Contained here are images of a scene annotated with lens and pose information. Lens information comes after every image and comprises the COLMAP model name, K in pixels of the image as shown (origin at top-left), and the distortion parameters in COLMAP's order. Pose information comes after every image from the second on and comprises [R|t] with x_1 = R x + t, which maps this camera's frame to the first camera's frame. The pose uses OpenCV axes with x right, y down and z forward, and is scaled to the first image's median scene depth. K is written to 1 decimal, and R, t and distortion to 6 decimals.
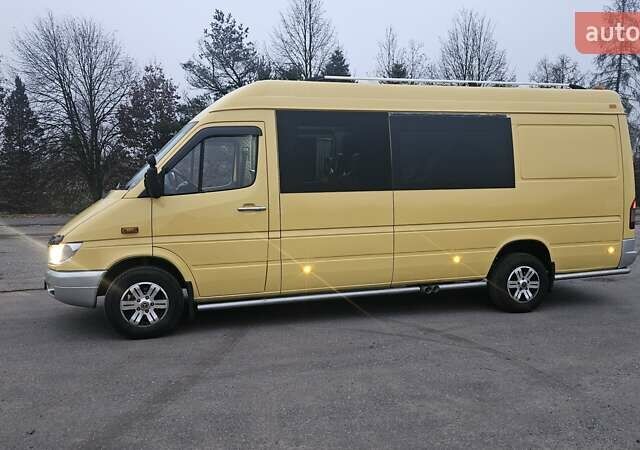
lens RADIAL K [[541.1, 0, 311.7], [0, 541.1, 221.0], [0, 0, 1]] dist [0.074750, -0.041076]
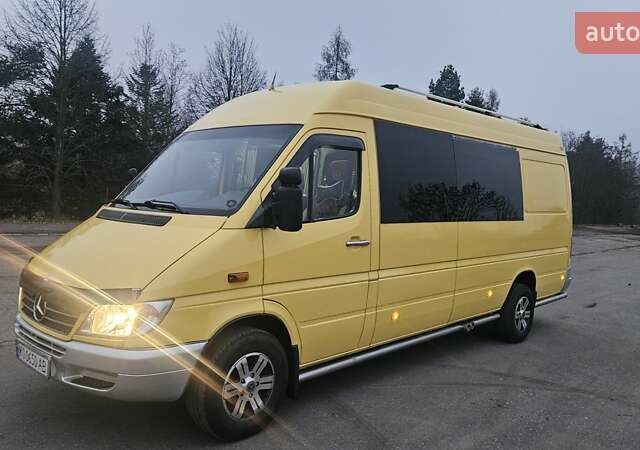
lens RADIAL K [[544.4, 0, 303.5], [0, 544.4, 220.9], [0, 0, 1]] dist [0.064859, -0.009664]
pose [[0.867609, 0.023560, 0.496688, -0.558653], [-0.016179, 0.999686, -0.019159, -0.037664], [-0.496983, 0.008587, 0.867718, 0.353866]]
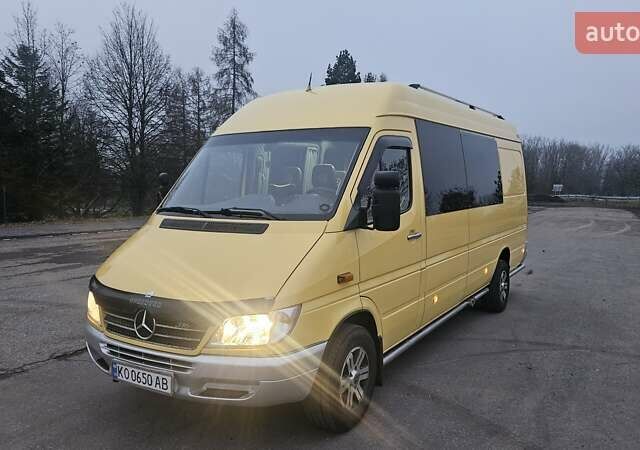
lens RADIAL K [[543.4, 0, 320.0], [0, 543.4, 225.0], [0, 0, 1]] dist [0.060397, -0.014887]
pose [[0.736628, -0.046364, 0.674707, -0.771803], [0.043845, 0.998822, 0.020767, -0.062321], [-0.674875, 0.014285, 0.737793, 0.469479]]
